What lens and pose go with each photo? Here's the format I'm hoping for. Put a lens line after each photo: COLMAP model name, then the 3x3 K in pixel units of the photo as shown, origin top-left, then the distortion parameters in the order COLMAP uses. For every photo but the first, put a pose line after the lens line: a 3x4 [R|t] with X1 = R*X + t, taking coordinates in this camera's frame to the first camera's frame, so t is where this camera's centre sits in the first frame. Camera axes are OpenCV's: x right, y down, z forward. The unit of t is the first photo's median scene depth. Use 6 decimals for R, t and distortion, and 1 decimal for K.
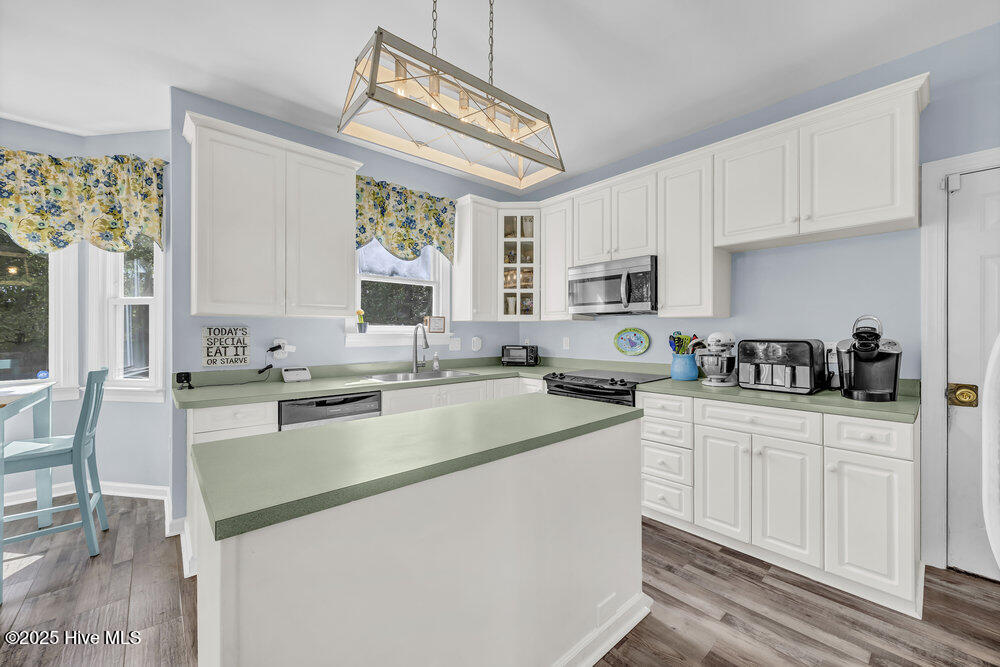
lens RADIAL K [[388.0, 0, 503.4], [0, 388.0, 334.8], [0, 0, 1]] dist [-0.004145, 0.000291]
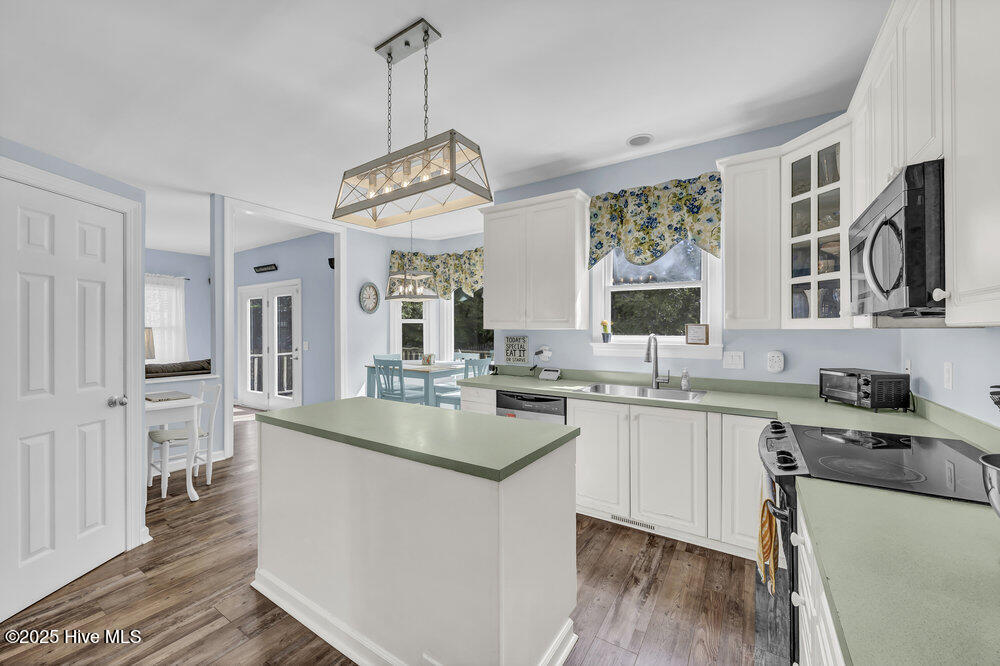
lens RADIAL K [[388.0, 0, 507.2], [0, 388.0, 330.9], [0, 0, 1]] dist [-0.004145, 0.000291]
pose [[0.274577, 0.000762, -0.961565, 0.550181], [-0.008838, 0.999959, -0.001732, -0.031074], [0.961524, 0.008973, 0.274573, 0.435410]]
